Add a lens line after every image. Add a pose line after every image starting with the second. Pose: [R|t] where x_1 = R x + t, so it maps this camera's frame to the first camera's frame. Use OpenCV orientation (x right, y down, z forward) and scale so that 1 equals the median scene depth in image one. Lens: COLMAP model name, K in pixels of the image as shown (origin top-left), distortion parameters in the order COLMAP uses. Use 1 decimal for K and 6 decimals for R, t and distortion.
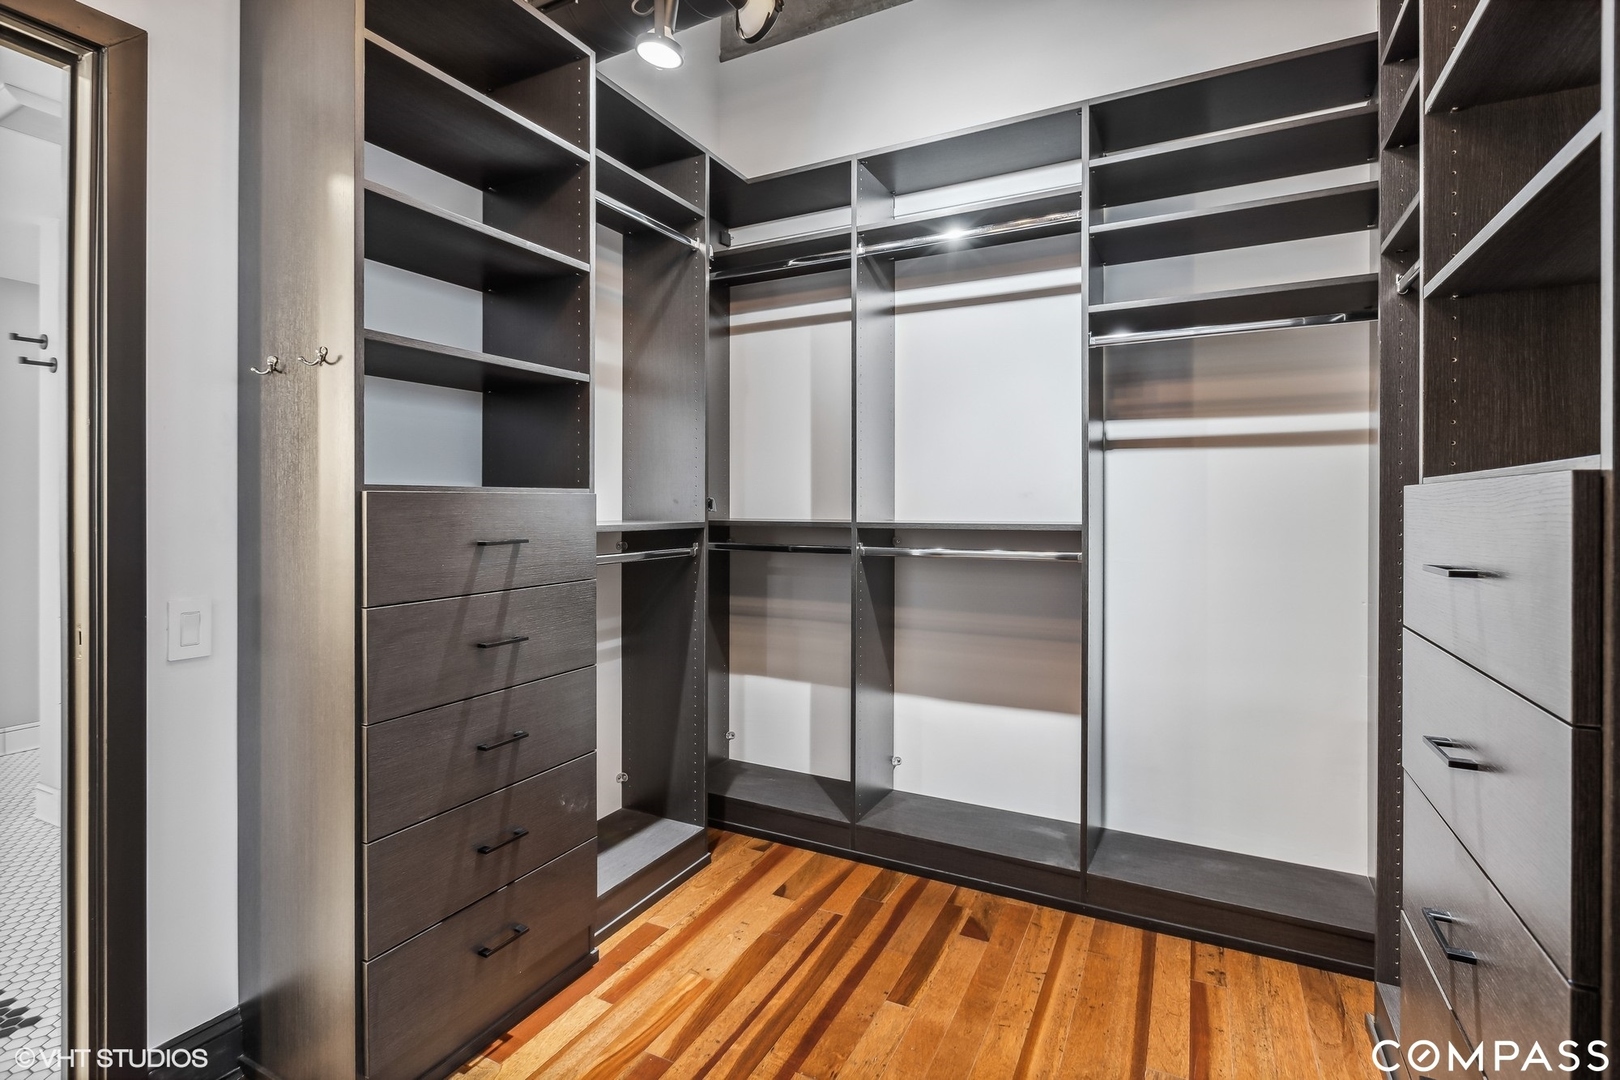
lens RADIAL K [[771.7, 0, 807.7], [0, 771.7, 507.4], [0, 0, 1]] dist [-0.002870, -0.000531]
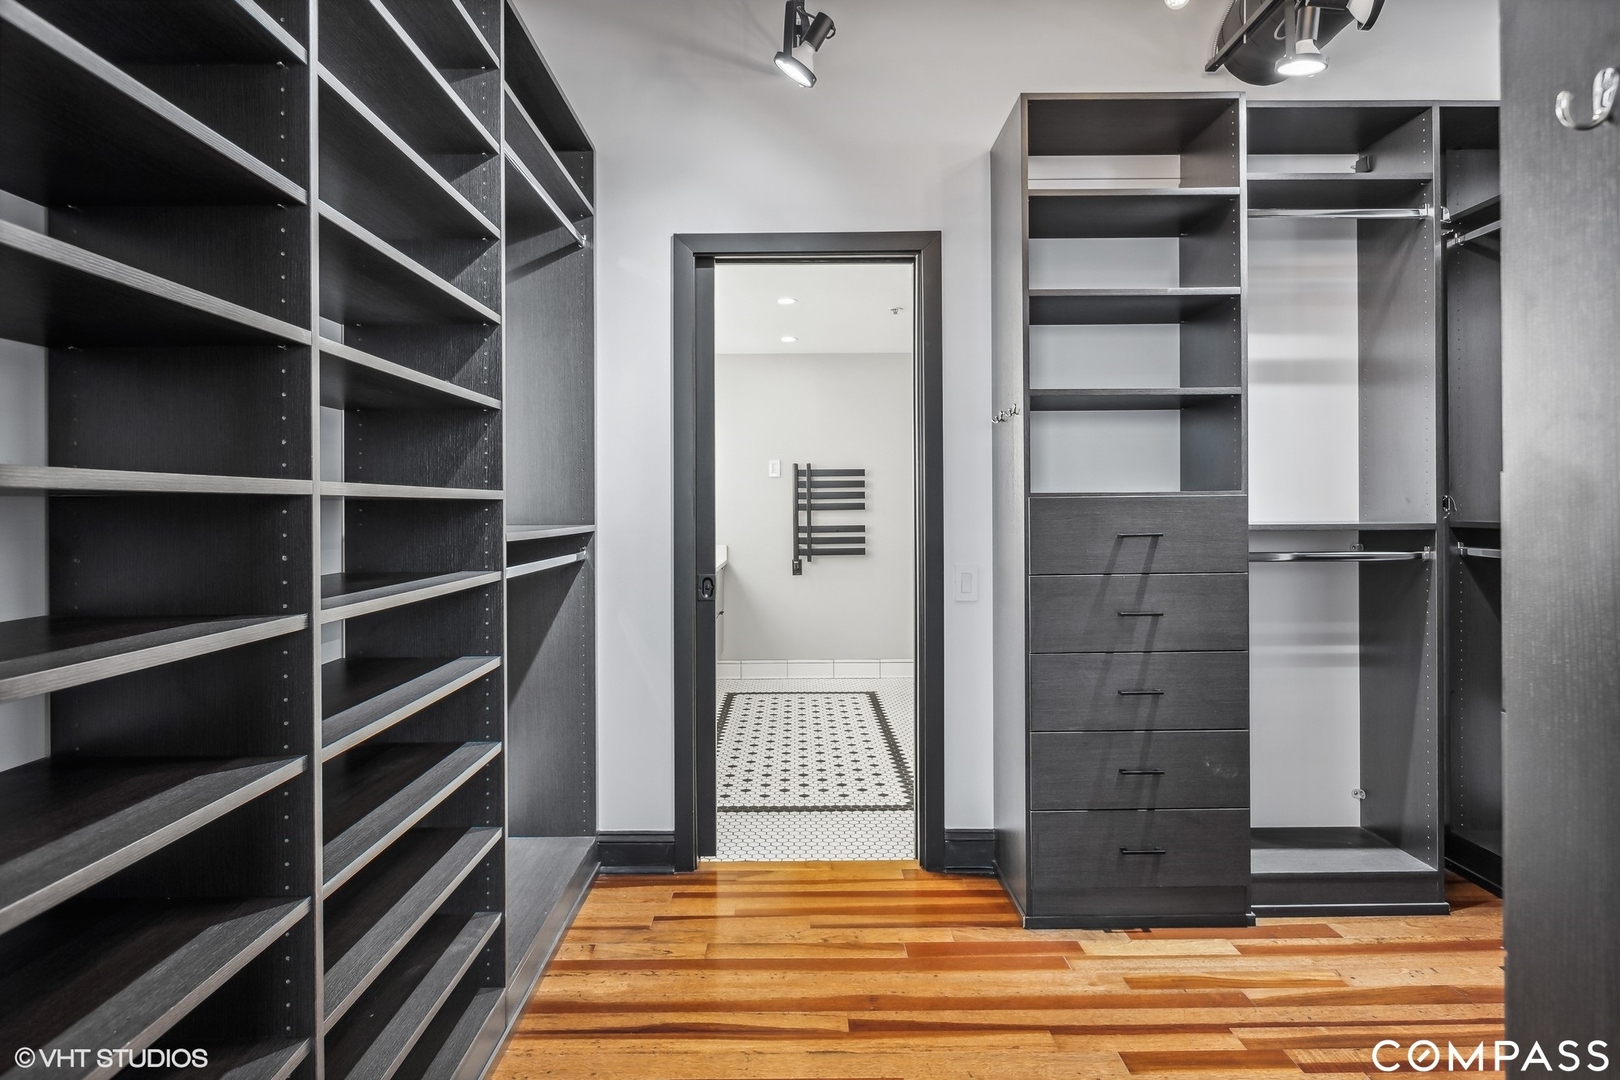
lens RADIAL K [[936.9, 0, 805.4], [0, 936.9, 498.1], [0, 0, 1]] dist [-0.002122, -0.000811]
pose [[0.462768, -0.012047, -0.886397, 0.636955], [0.003467, 0.999925, -0.011780, -0.000132], [0.886473, 0.002378, 0.462775, -0.178822]]
